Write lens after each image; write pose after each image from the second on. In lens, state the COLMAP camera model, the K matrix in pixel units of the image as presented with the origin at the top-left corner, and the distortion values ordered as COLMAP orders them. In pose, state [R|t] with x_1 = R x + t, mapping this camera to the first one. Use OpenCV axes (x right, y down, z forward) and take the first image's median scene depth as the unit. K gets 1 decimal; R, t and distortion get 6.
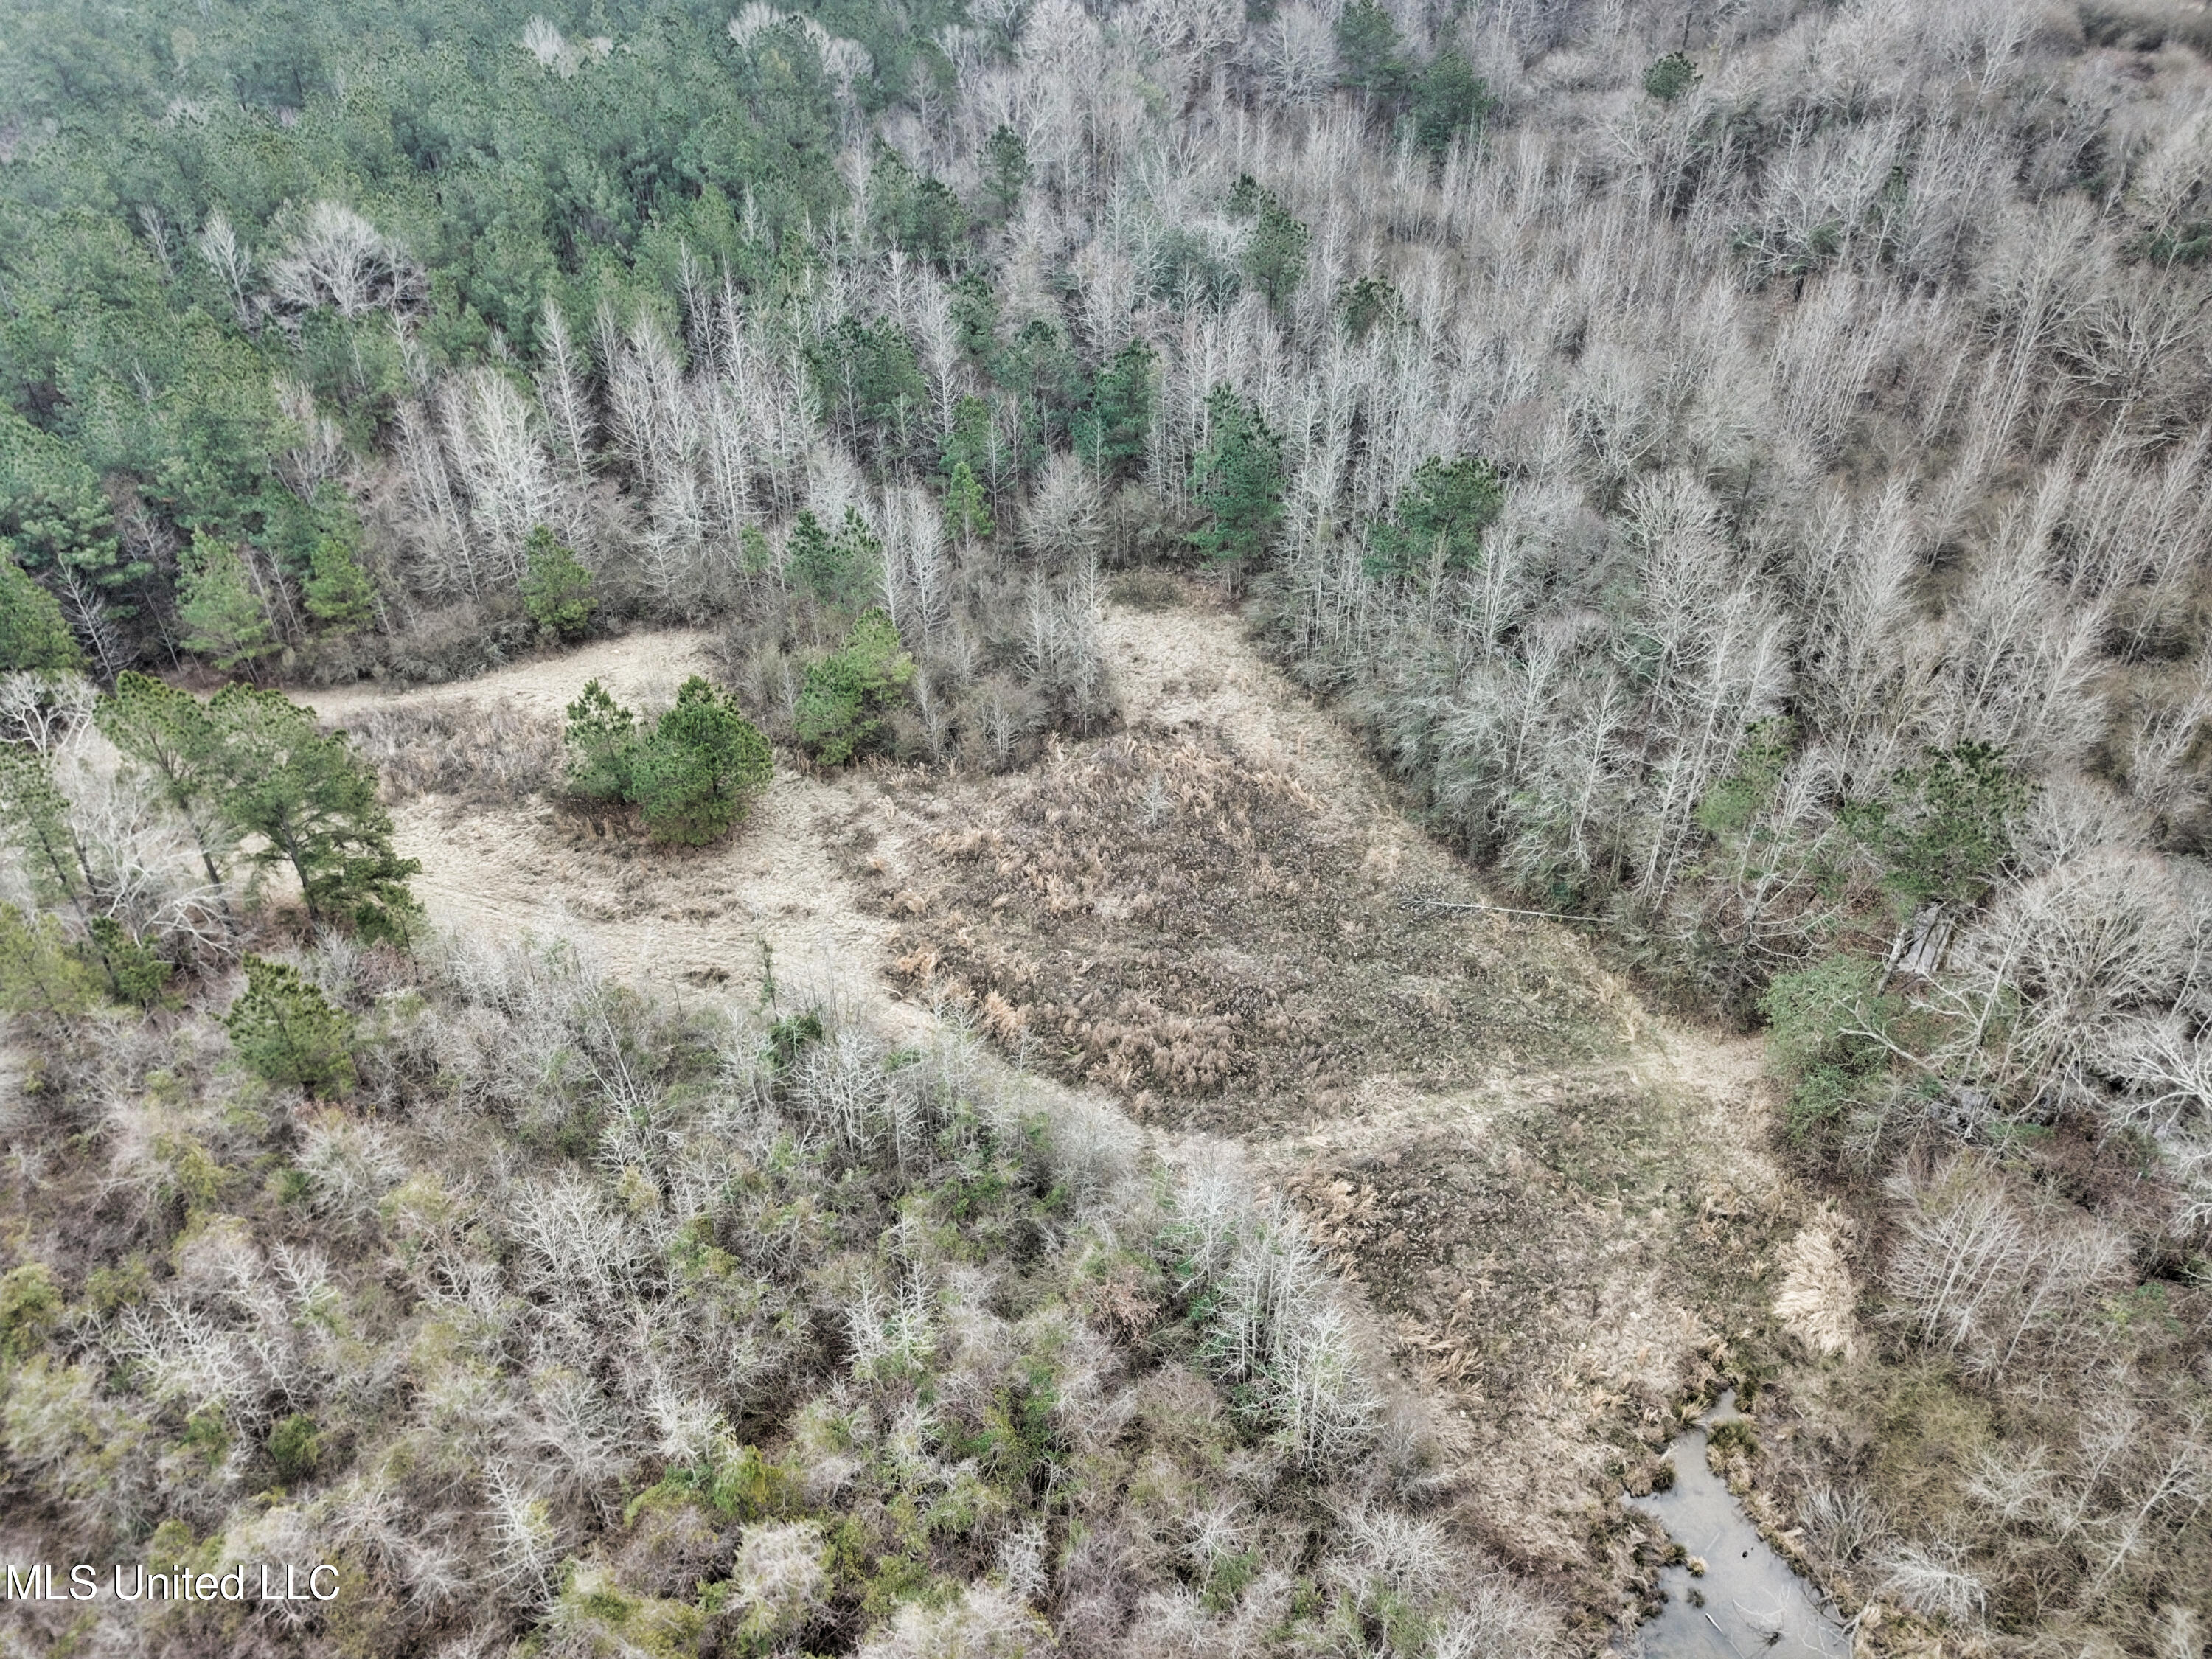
lens RADIAL K [[1713.8, 0, 1116.8], [0, 1713.8, 823.0], [0, 0, 1]] dist [0.001204, 0.000330]
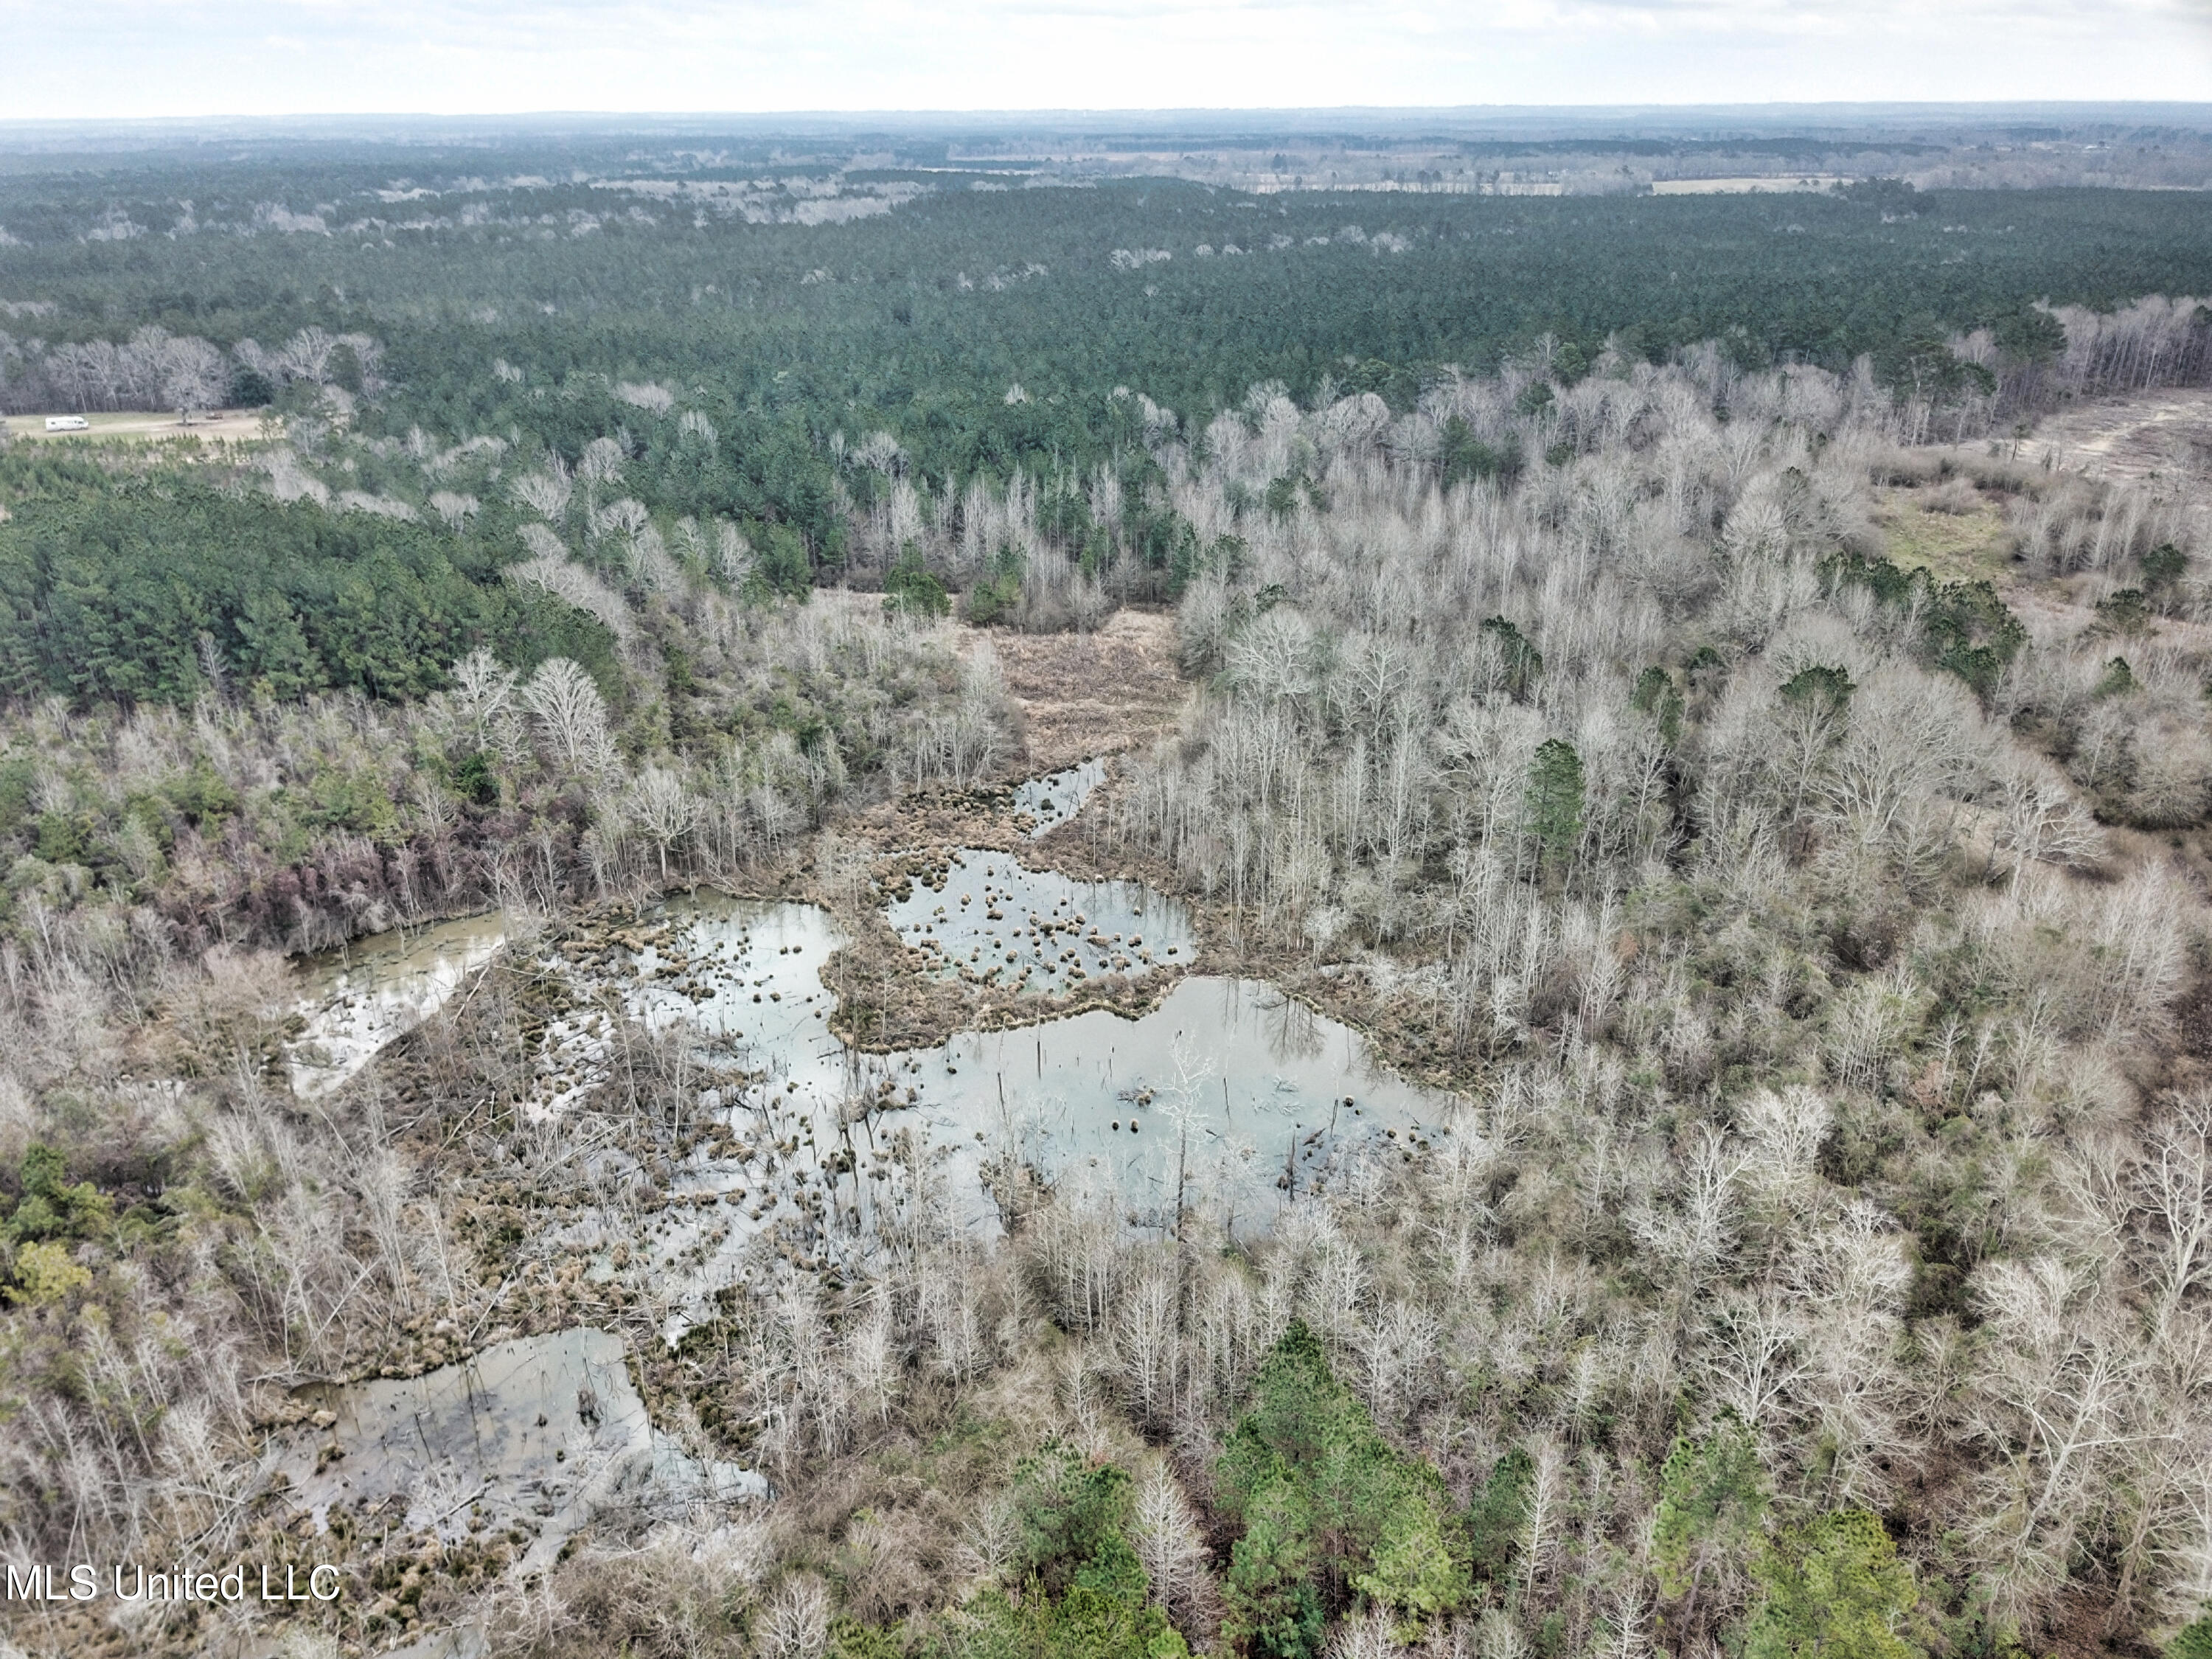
lens RADIAL K [[1713.8, 0, 1068.6], [0, 1713.8, 857.4], [0, 0, 1]] dist [0.001204, 0.000330]
pose [[0.917221, 0.160927, -0.364429, 0.855685], [-0.242687, 0.951157, -0.190796, 0.683933], [0.315925, 0.263444, 0.911476, -1.082348]]
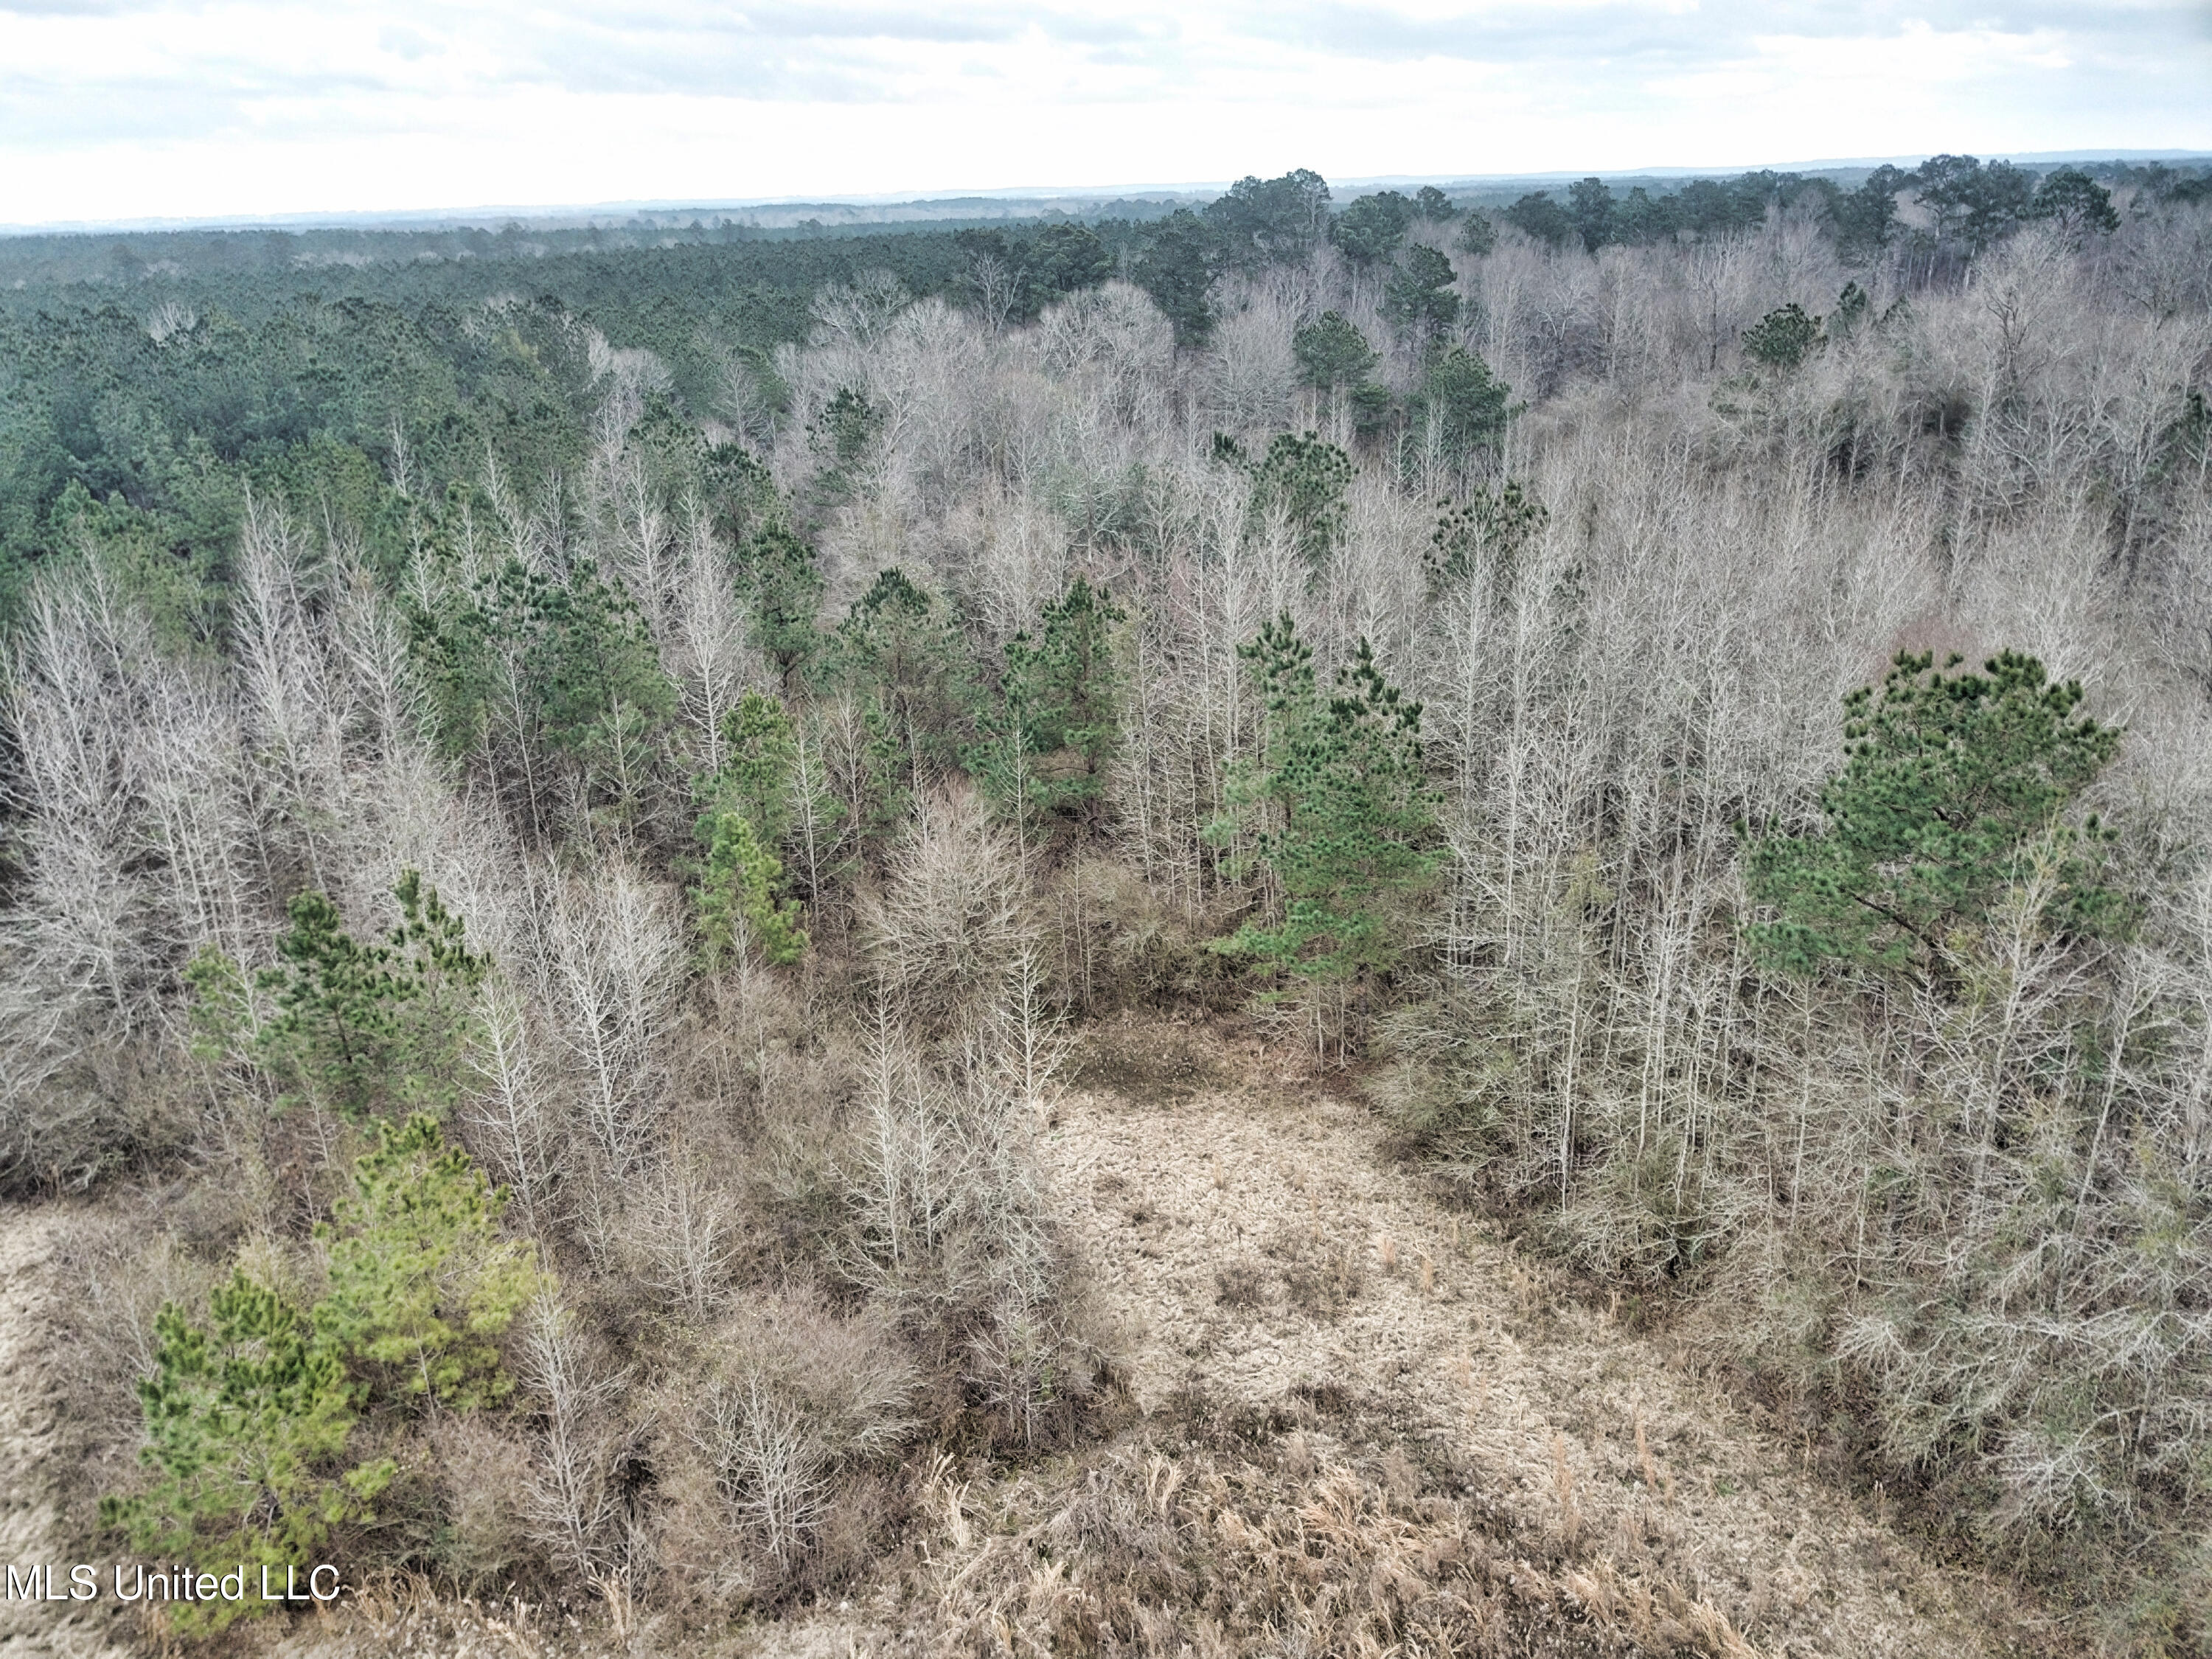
lens RADIAL K [[1713.8, 0, 1082.8], [0, 1713.8, 850.7], [0, 0, 1]] dist [0.001204, 0.000330]
pose [[0.998108, -0.044791, 0.042110, -0.015560], [0.054968, 0.956958, -0.284974, -0.064576], [-0.027533, 0.286750, 0.957610, 0.588783]]
